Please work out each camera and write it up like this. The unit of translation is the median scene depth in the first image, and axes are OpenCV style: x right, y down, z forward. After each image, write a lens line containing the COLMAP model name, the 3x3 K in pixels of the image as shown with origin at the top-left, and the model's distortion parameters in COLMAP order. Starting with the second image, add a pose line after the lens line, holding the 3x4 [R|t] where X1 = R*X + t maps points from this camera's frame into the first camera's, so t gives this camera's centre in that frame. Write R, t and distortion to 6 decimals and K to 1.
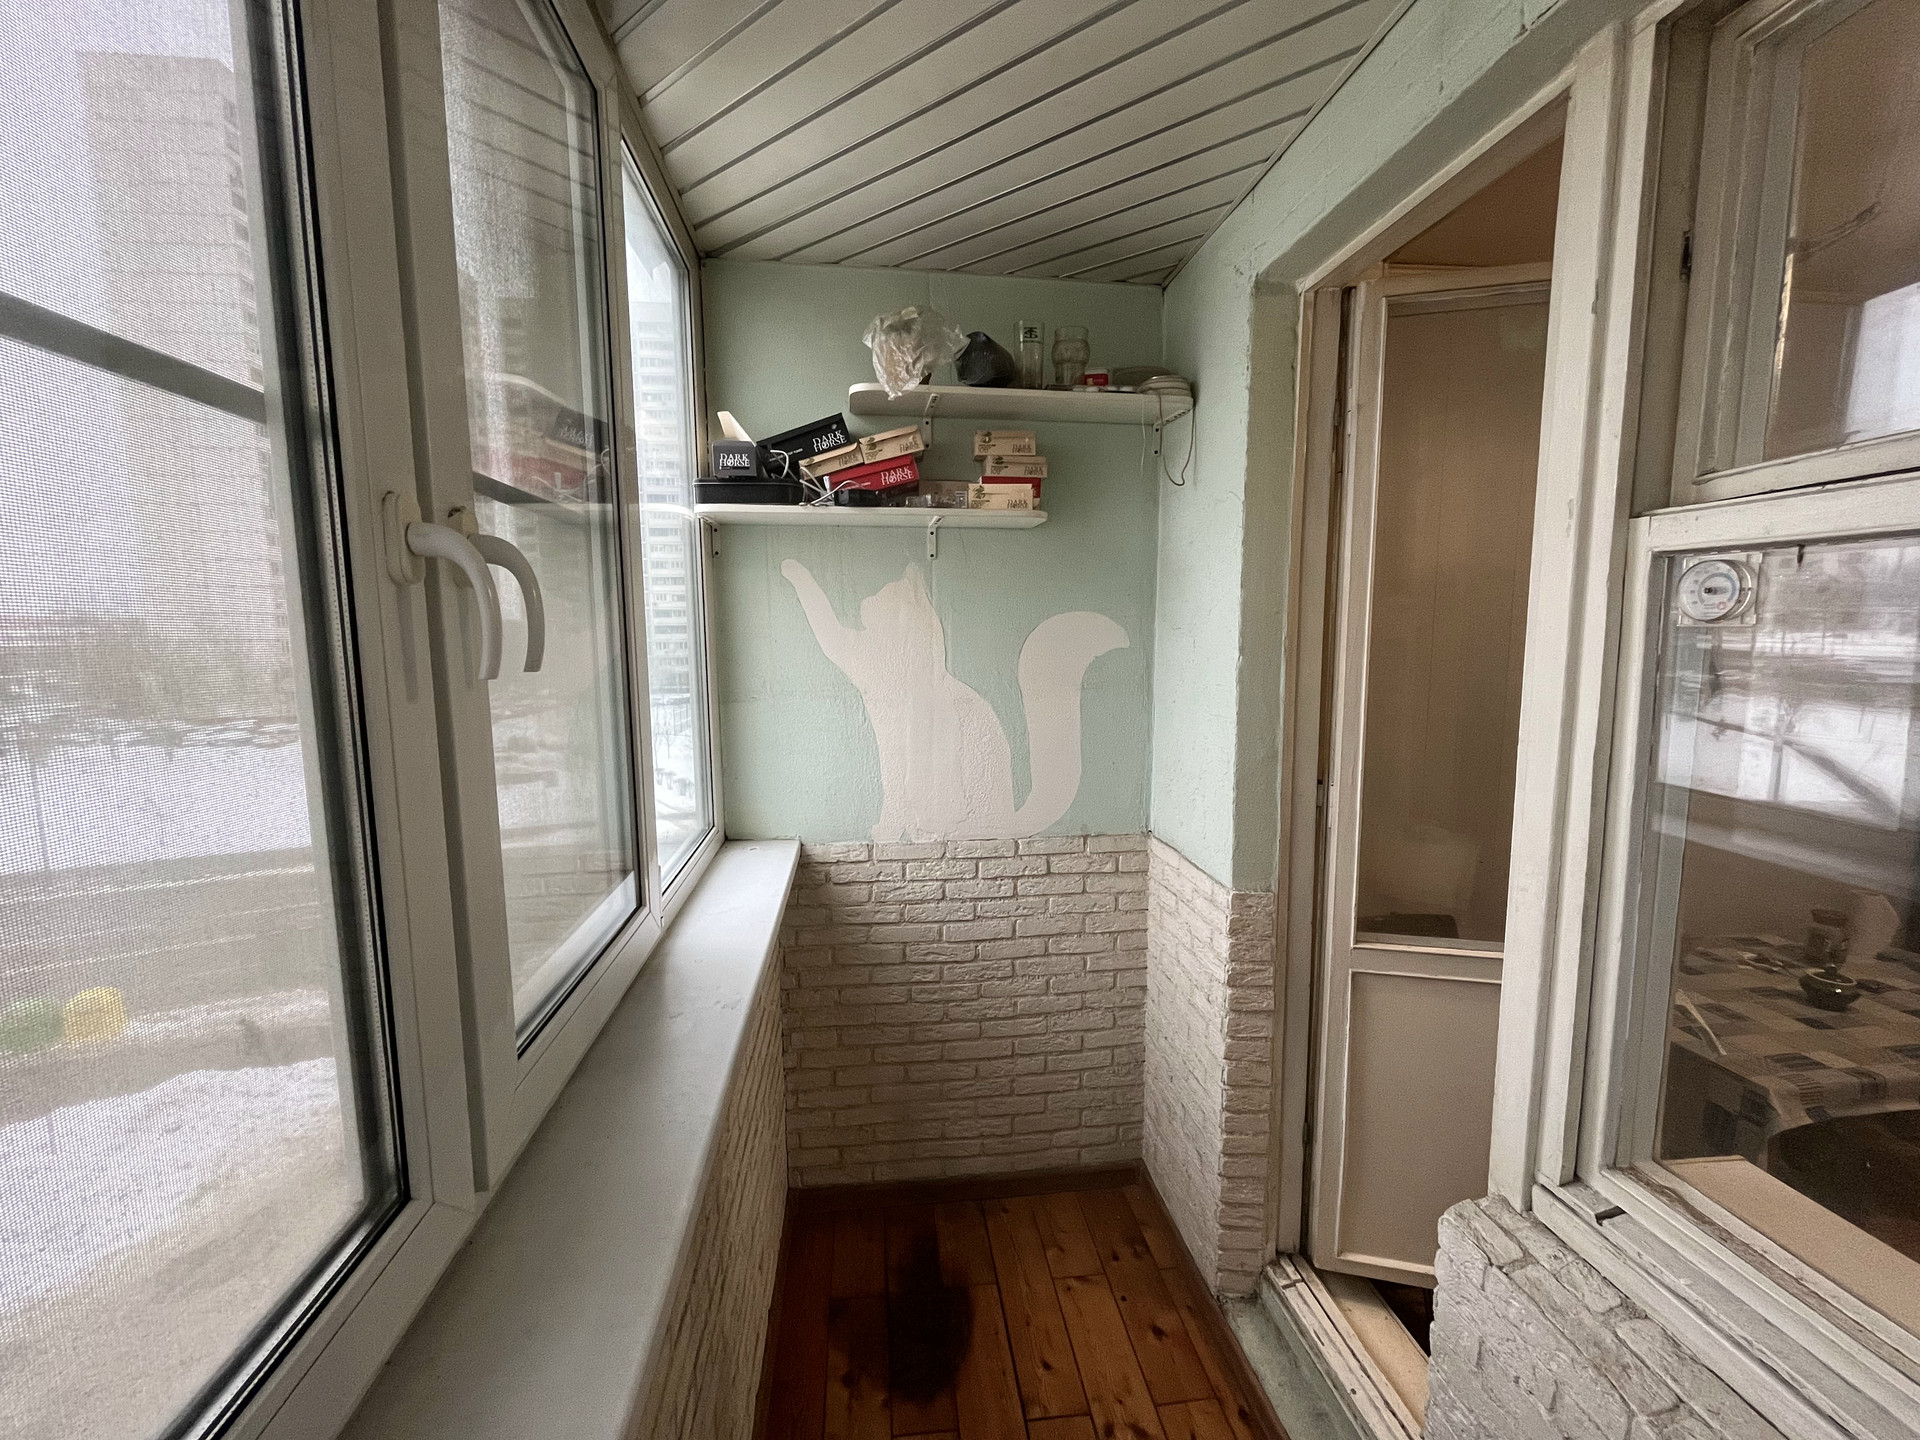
lens RADIAL K [[782.4, 0, 956.7], [0, 782.4, 718.5], [0, 0, 1]] dist [-0.001520, -0.000278]
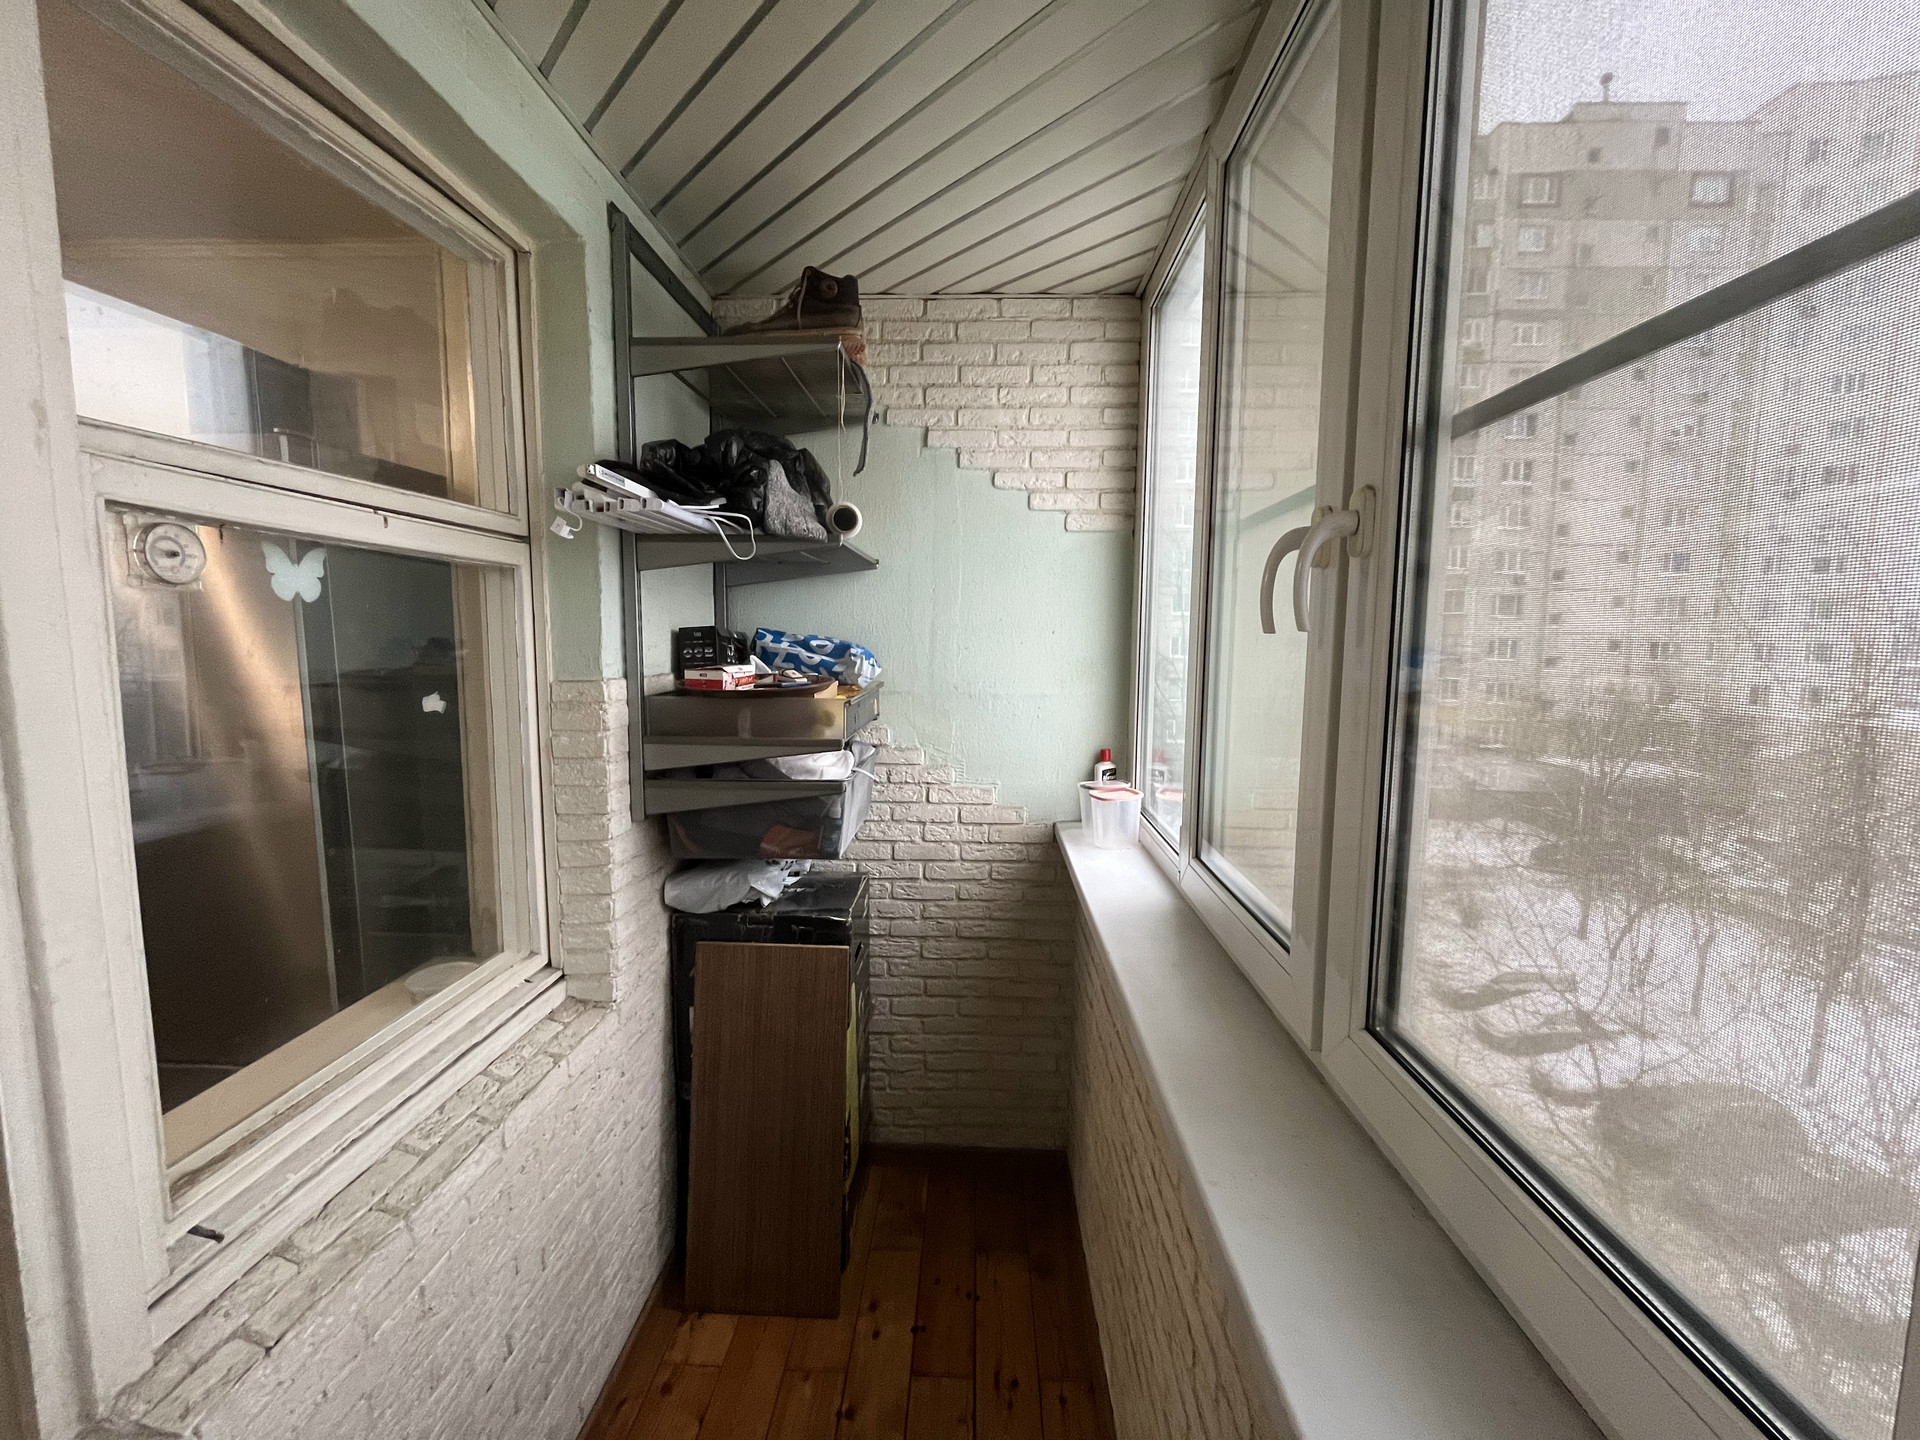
lens RADIAL K [[782.4, 0, 956.7], [0, 782.4, 718.5], [0, 0, 1]] dist [-0.001520, -0.000278]
pose [[-0.988401, -0.025480, 0.149716, -0.176706], [0.007006, 0.977125, 0.212549, -0.163433], [-0.151707, 0.211133, -0.965613, 1.808191]]
